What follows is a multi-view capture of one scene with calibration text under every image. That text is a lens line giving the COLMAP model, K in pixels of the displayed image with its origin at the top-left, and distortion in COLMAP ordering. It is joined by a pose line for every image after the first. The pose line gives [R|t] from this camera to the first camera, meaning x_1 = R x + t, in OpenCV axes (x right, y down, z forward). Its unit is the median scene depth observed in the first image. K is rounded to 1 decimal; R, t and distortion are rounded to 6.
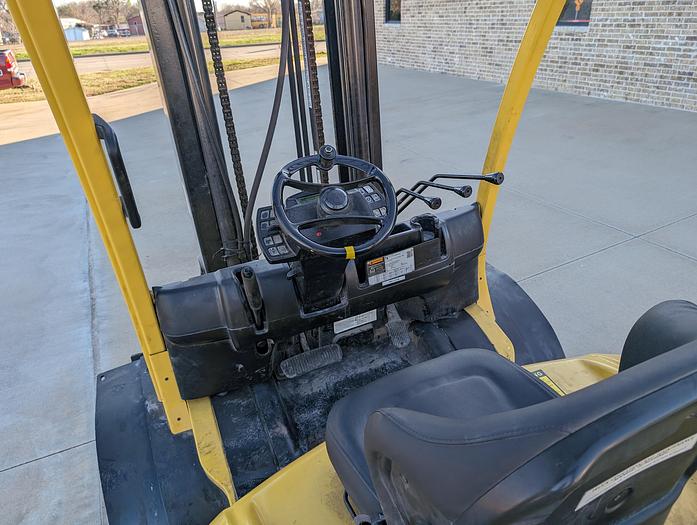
lens RADIAL K [[502.5, 0, 346.9], [0, 502.5, 259.3], [0, 0, 1]] dist [0.035903, -0.034983]
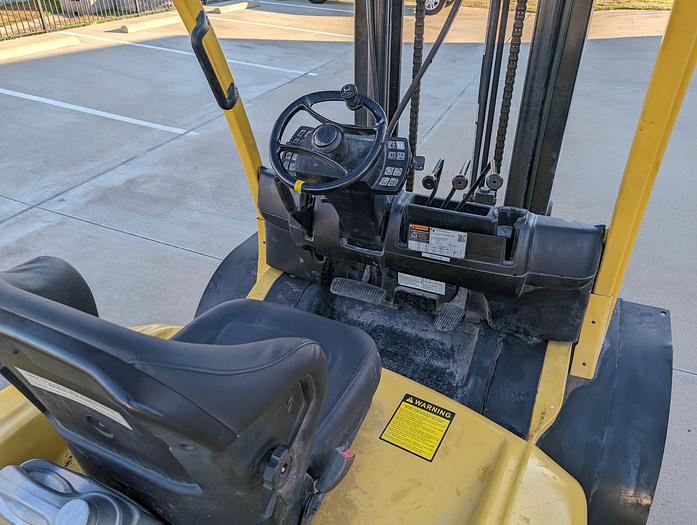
lens RADIAL K [[502.5, 0, 342.9], [0, 502.5, 240.3], [0, 0, 1]] dist [0.035903, -0.034983]
pose [[0.658638, 0.442522, -0.608580, 0.102107], [-0.381014, 0.893572, 0.237397, -0.026943], [0.648864, 0.075519, 0.757148, 0.034030]]
